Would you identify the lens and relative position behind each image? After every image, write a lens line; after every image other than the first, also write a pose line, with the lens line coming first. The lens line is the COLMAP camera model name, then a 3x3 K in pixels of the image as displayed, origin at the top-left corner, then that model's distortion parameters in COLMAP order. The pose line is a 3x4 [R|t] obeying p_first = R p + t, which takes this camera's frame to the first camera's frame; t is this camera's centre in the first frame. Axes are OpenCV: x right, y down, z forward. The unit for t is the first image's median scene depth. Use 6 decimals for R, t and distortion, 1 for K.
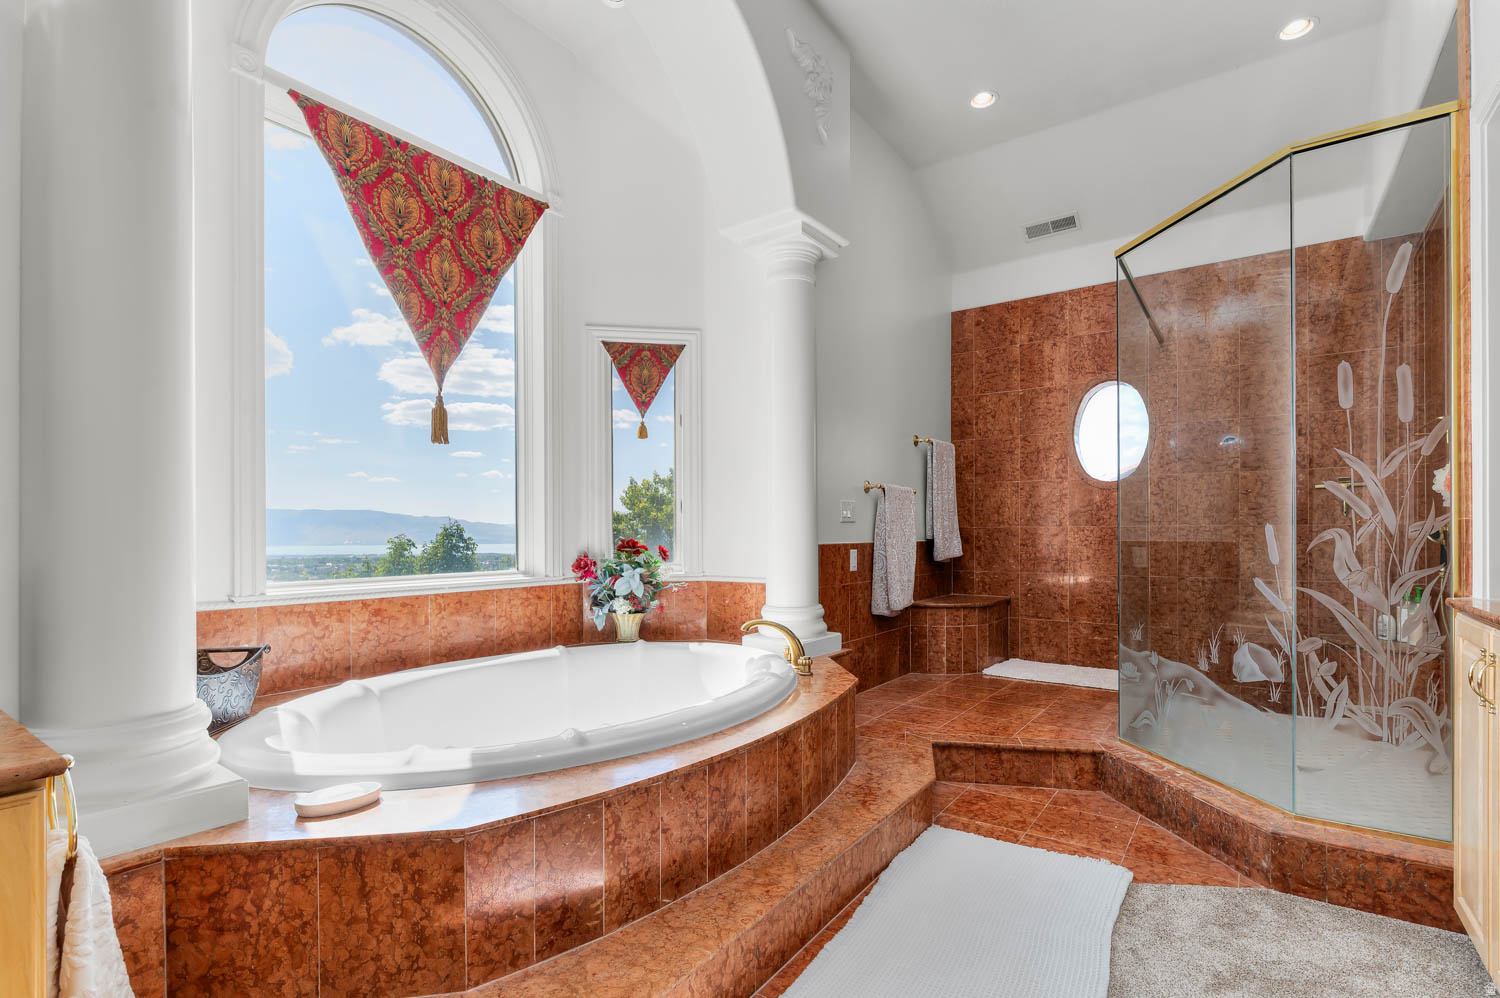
lens RADIAL K [[723.1, 0, 749.5], [0, 723.1, 527.2], [0, 0, 1]] dist [-0.000723, -0.000850]
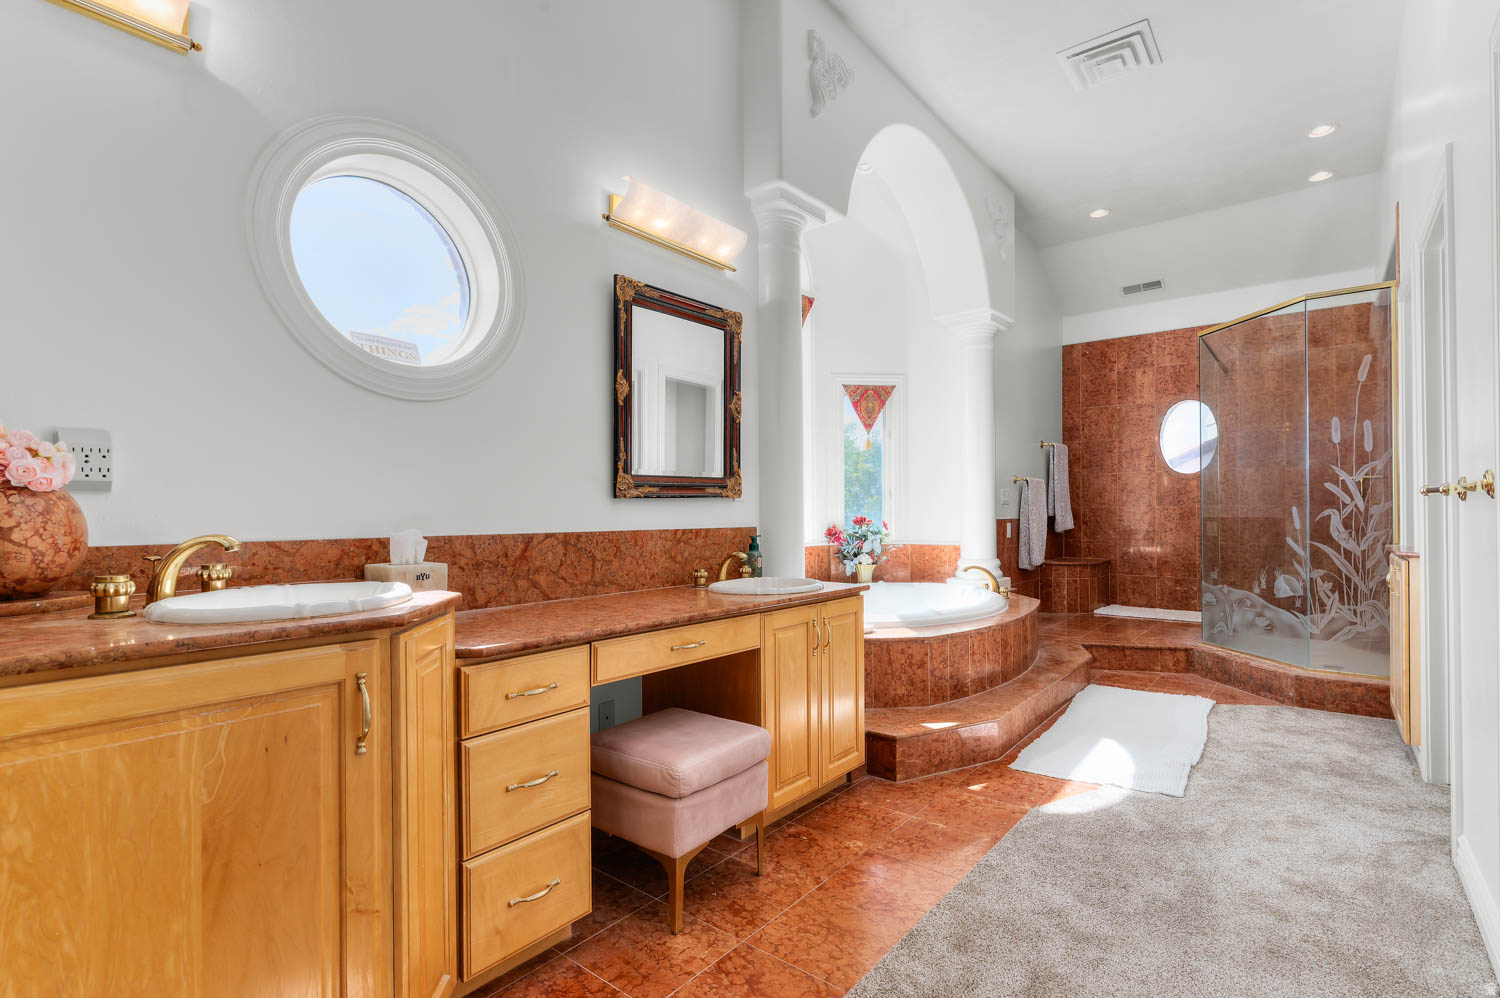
lens RADIAL K [[723.1, 0, 751.1], [0, 723.1, 504.0], [0, 0, 1]] dist [-0.000723, -0.000850]
pose [[0.998351, -0.002319, -0.057361, -0.327778], [0.002166, 0.999994, -0.002745, -0.005029], [0.057367, 0.002616, 0.998350, -0.544794]]
